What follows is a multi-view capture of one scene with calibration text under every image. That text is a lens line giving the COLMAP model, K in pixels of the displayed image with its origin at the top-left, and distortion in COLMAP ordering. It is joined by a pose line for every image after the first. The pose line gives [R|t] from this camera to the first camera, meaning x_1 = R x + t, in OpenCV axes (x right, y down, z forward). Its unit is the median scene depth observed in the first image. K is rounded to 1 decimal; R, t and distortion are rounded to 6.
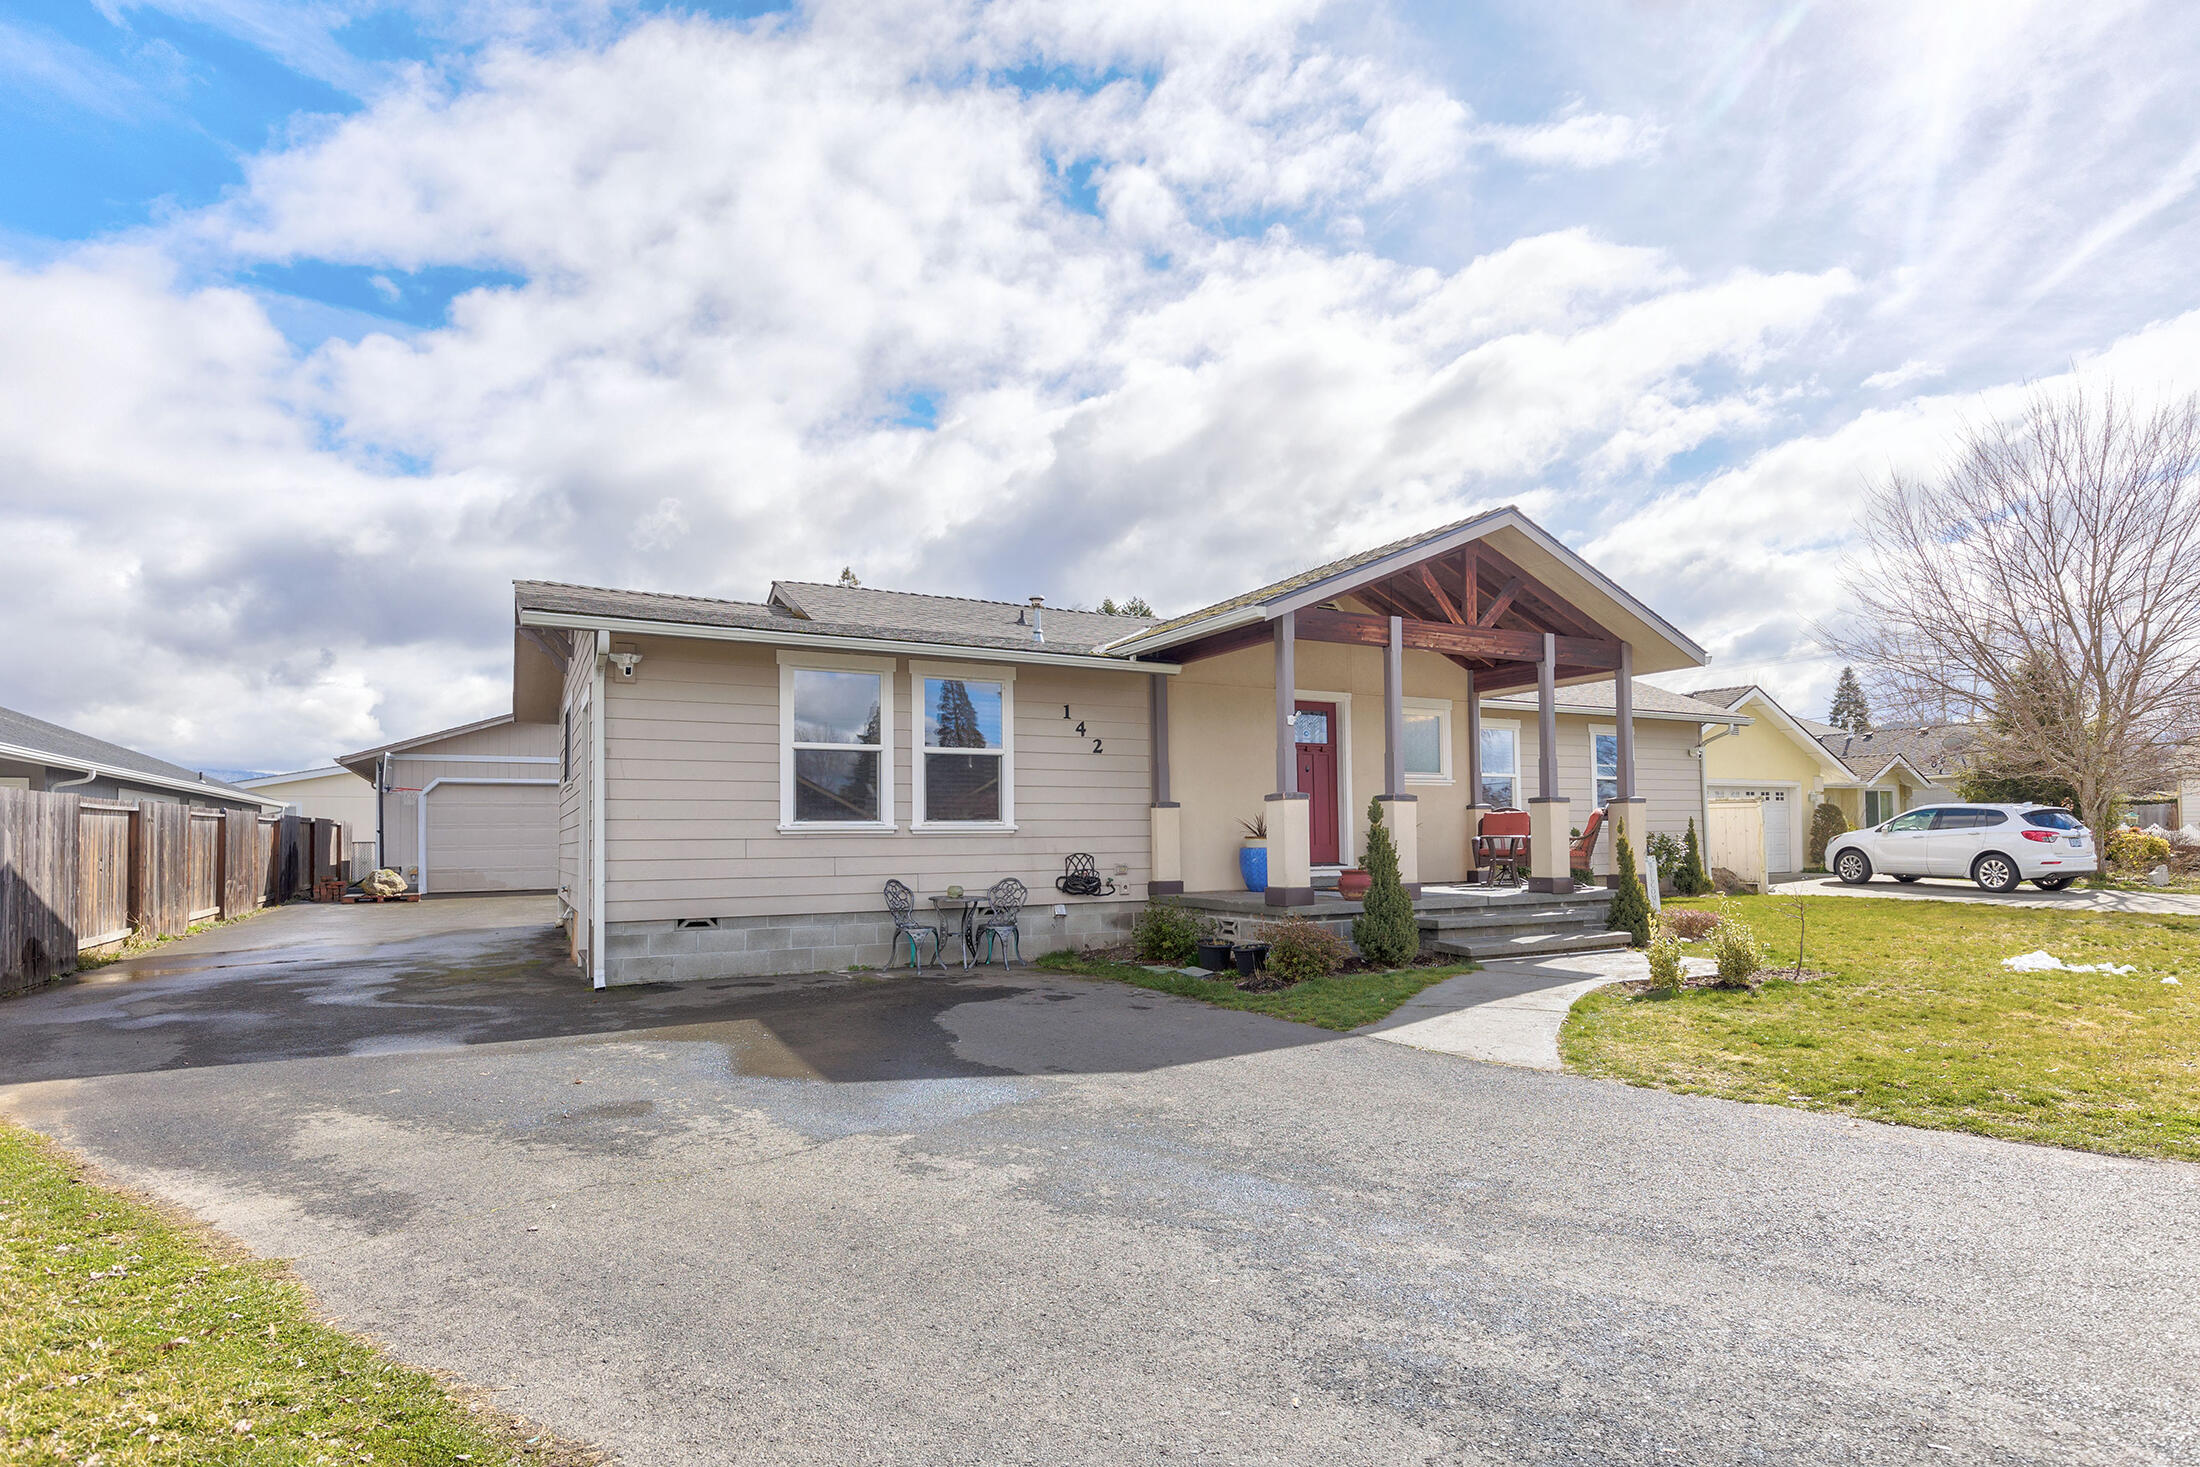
lens RADIAL K [[1133.5, 0, 1102.8], [0, 1133.5, 826.1], [0, 0, 1]] dist [0.028799, 0.000301]
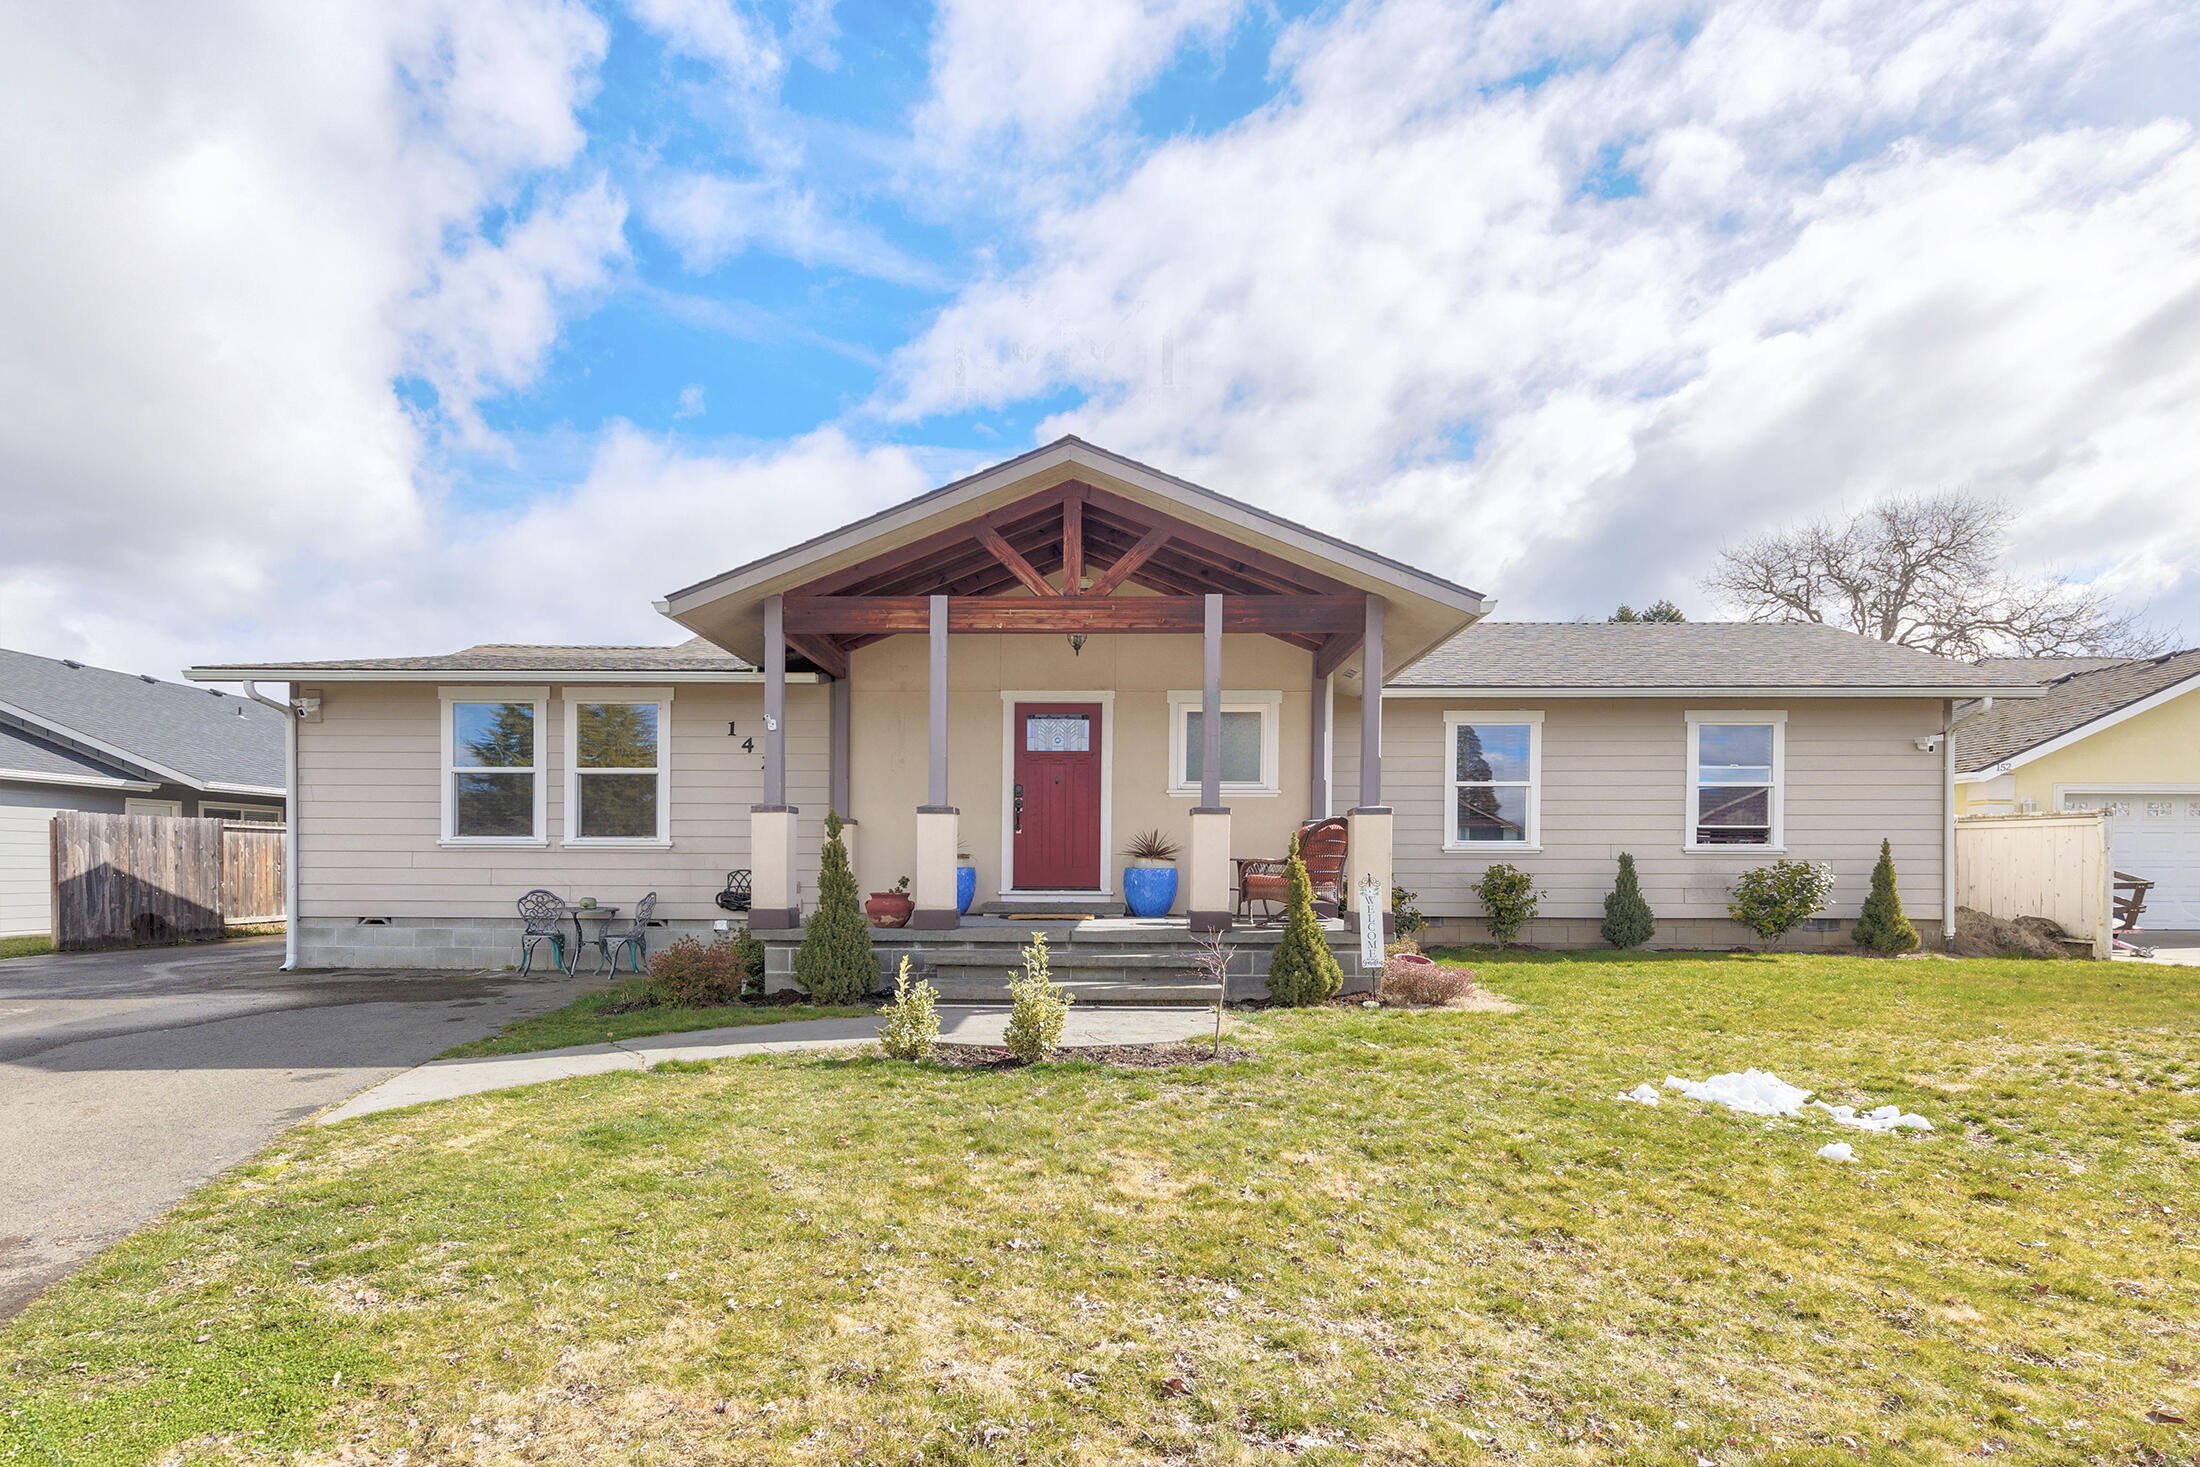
lens RADIAL K [[1071.6, 0, 1097.2], [0, 1071.6, 869.7], [0, 0, 1]] dist [0.006259, 0.000313]
pose [[0.862055, 0.011818, -0.506677, 0.620182], [-0.006996, 0.999910, 0.011420, 0.009301], [0.506767, -0.006300, 0.862060, 0.291681]]
